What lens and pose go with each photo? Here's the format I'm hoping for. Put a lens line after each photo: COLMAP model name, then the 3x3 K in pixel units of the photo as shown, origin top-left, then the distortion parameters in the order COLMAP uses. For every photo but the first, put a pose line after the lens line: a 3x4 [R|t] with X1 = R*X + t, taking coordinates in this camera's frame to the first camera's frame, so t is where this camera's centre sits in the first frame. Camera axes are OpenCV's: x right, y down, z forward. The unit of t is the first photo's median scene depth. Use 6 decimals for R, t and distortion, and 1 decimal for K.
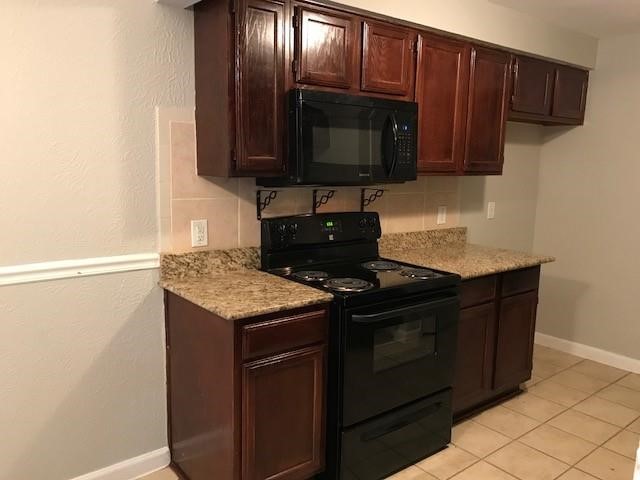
lens RADIAL K [[519.0, 0, 320.0], [0, 519.0, 240.0], [0, 0, 1]] dist [0.067114, -0.086117]
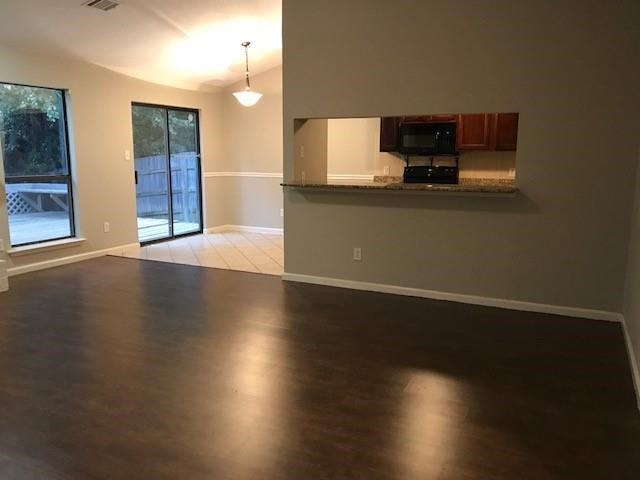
lens RADIAL K [[519.0, 0, 320.0], [0, 519.0, 240.0], [0, 0, 1]] dist [0.067114, -0.086117]
pose [[0.429509, 0.132432, -0.893299, 2.446815], [-0.127191, 0.988200, 0.085346, 0.185039], [0.894061, 0.076963, 0.441285, -0.726425]]
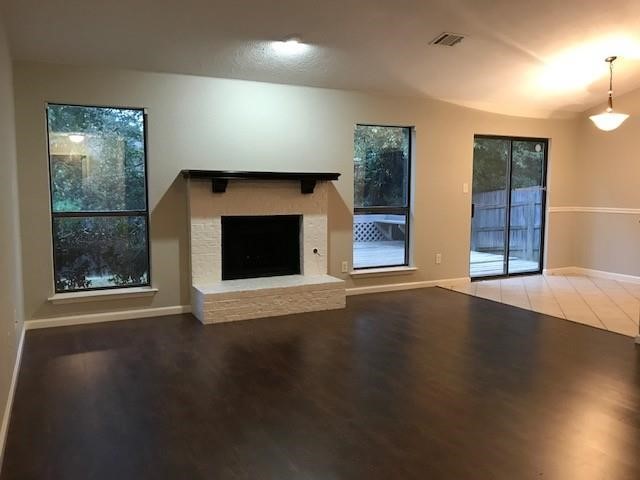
lens RADIAL K [[523.4, 0, 320.0], [0, 523.4, 240.0], [0, 0, 1]] dist [0.072843, -0.096274]
pose [[-0.198696, 0.079520, -0.976830, 2.348403], [-0.148165, 0.982810, 0.110145, 0.183191], [0.968797, 0.166617, -0.183498, -0.636766]]
